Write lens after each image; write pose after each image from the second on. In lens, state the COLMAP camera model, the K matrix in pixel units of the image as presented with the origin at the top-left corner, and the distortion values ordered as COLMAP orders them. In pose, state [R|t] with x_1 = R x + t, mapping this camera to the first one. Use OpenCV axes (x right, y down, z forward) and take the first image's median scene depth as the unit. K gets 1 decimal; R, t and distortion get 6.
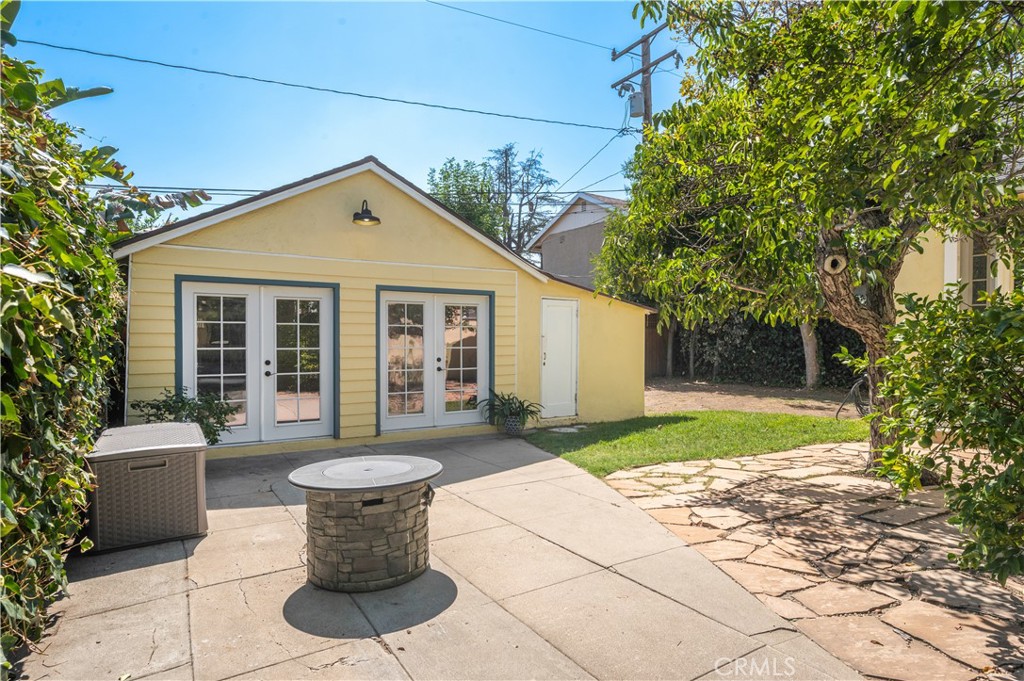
lens RADIAL K [[551.6, 0, 508.4], [0, 551.6, 342.7], [0, 0, 1]] dist [-0.000757, 0.000370]
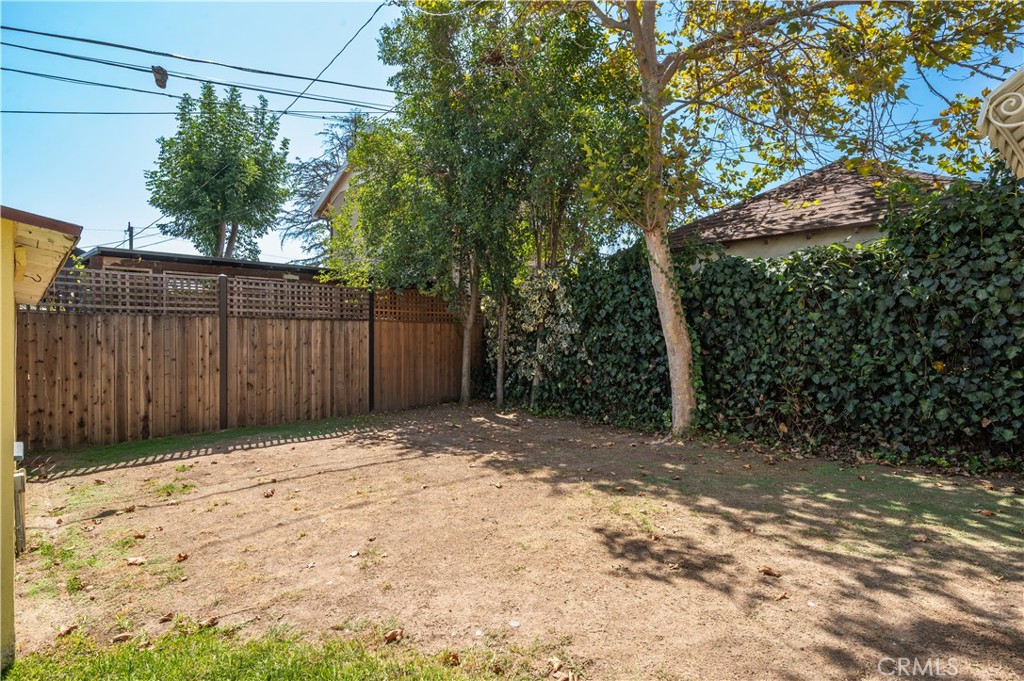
lens RADIAL K [[551.6, 0, 507.7], [0, 551.6, 342.3], [0, 0, 1]] dist [-0.000757, 0.000370]
pose [[0.981575, -0.001212, 0.191072, 0.273975], [0.001236, 0.999999, -0.000004, -0.005636], [-0.191072, 0.000240, 0.981576, 0.492776]]
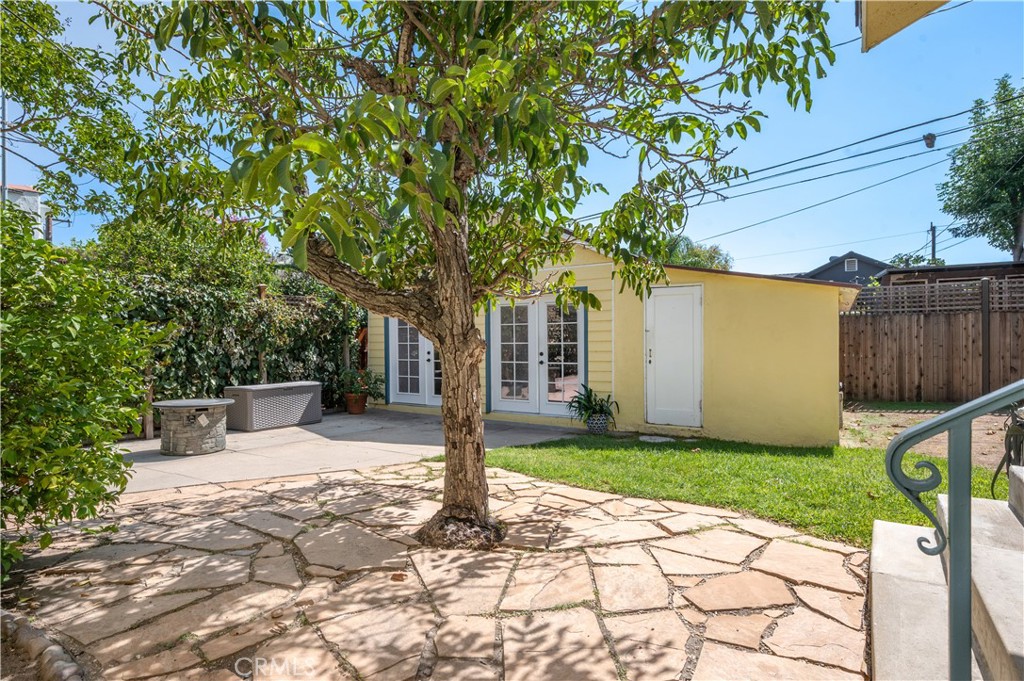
lens RADIAL K [[532.7, 0, 504.4], [0, 532.7, 341.6], [0, 0, 1]] dist [-0.001525, -0.000005]
pose [[0.459748, -0.000434, -0.888049, 0.423589], [0.003937, 0.999991, 0.001549, 0.002017], [0.888041, -0.004208, 0.459746, 0.235729]]
